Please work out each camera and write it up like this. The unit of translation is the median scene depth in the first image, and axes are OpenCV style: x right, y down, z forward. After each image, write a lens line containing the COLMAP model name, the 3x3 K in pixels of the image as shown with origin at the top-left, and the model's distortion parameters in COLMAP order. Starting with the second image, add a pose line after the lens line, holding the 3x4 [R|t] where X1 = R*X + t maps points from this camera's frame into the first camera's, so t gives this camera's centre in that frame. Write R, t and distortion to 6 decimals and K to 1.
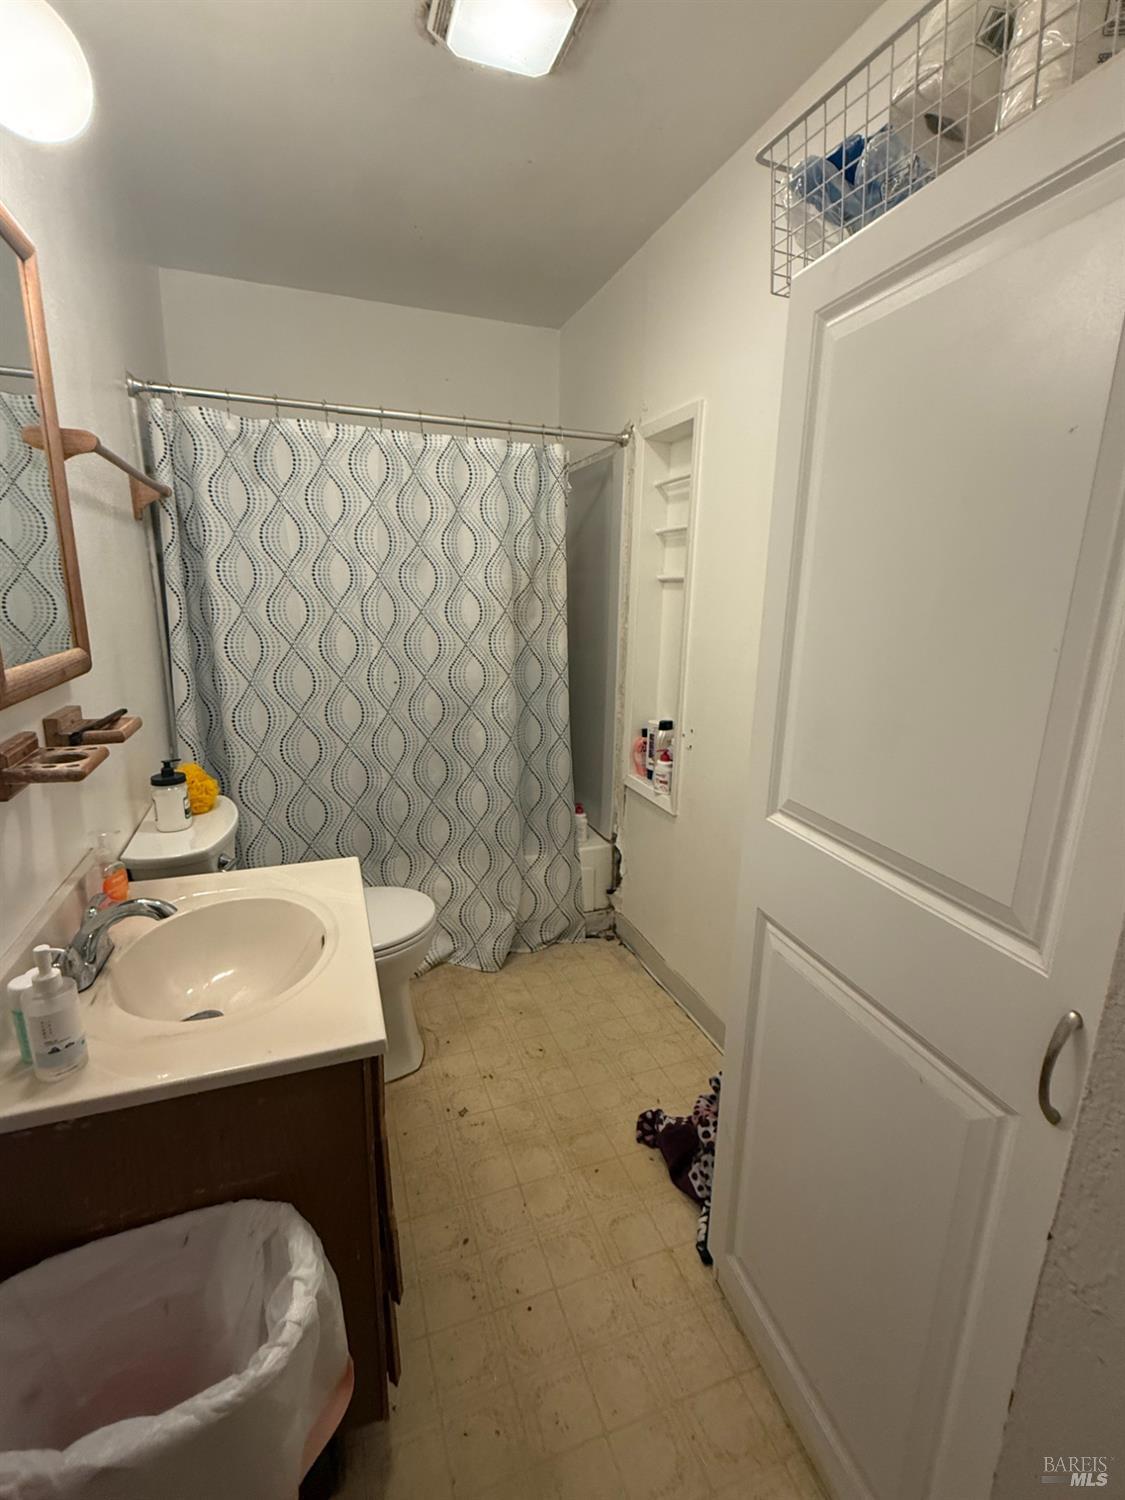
lens RADIAL K [[669.4, 0, 563.4], [0, 669.4, 745.1], [0, 0, 1]] dist [0.002879, -0.003114]
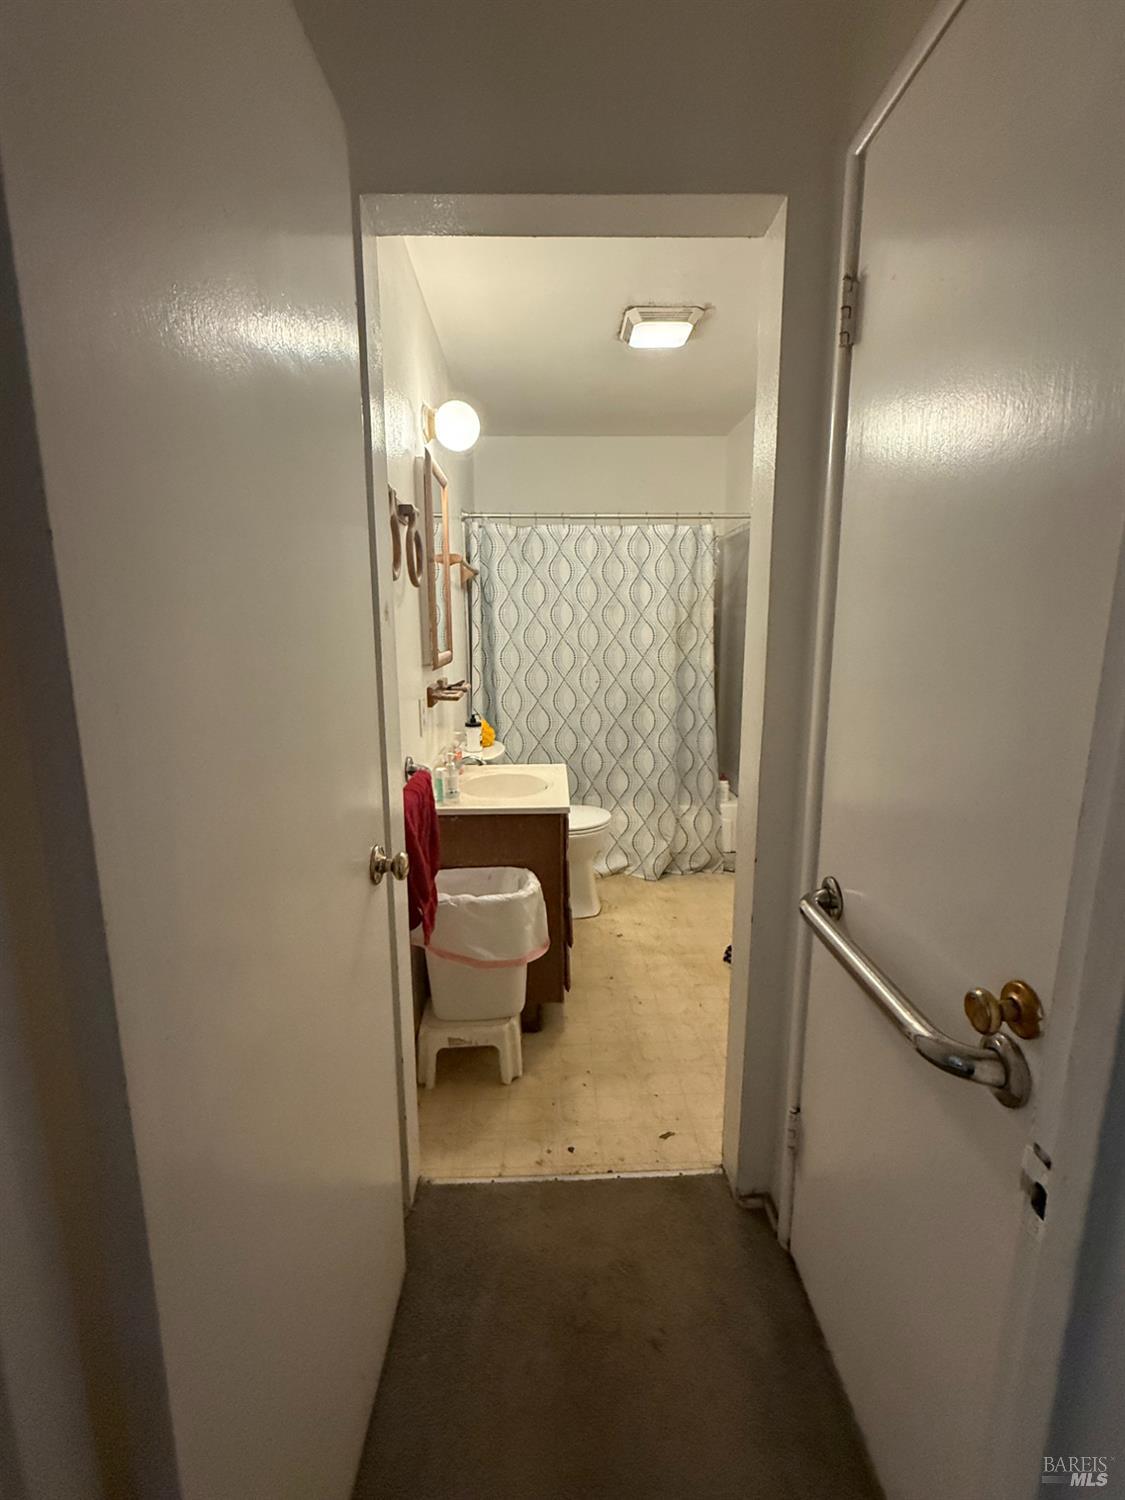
lens RADIAL K [[669.4, 0, 561.0], [0, 669.4, 740.6], [0, 0, 1]] dist [0.002879, -0.003114]
pose [[0.944972, 0.031099, -0.325669, 0.202029], [-0.051086, 0.997287, -0.053000, 0.143259], [0.323137, 0.066721, 0.943997, -0.543336]]
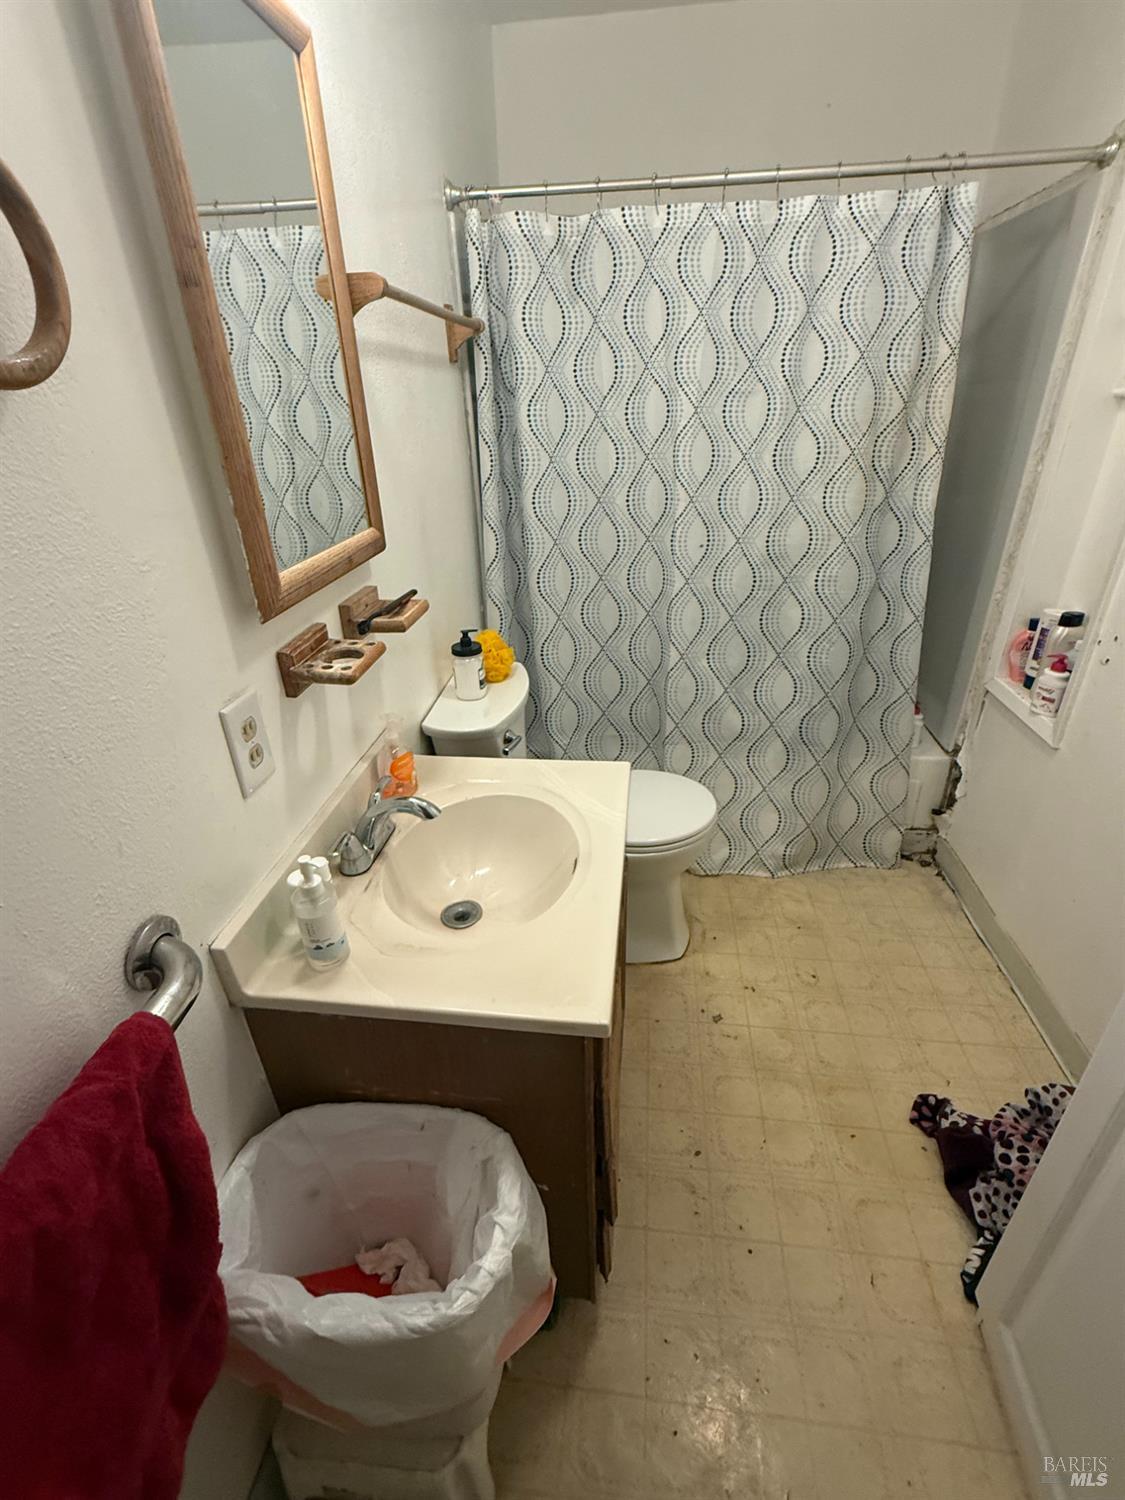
lens RADIAL K [[669.4, 0, 563.4], [0, 669.4, 750.3], [0, 0, 1]] dist [0.002879, -0.003114]
pose [[0.888655, 0.169304, -0.426178, -0.000459], [-0.055919, 0.962424, 0.265733, -0.062048], [0.455154, -0.212313, 0.864730, 0.121145]]
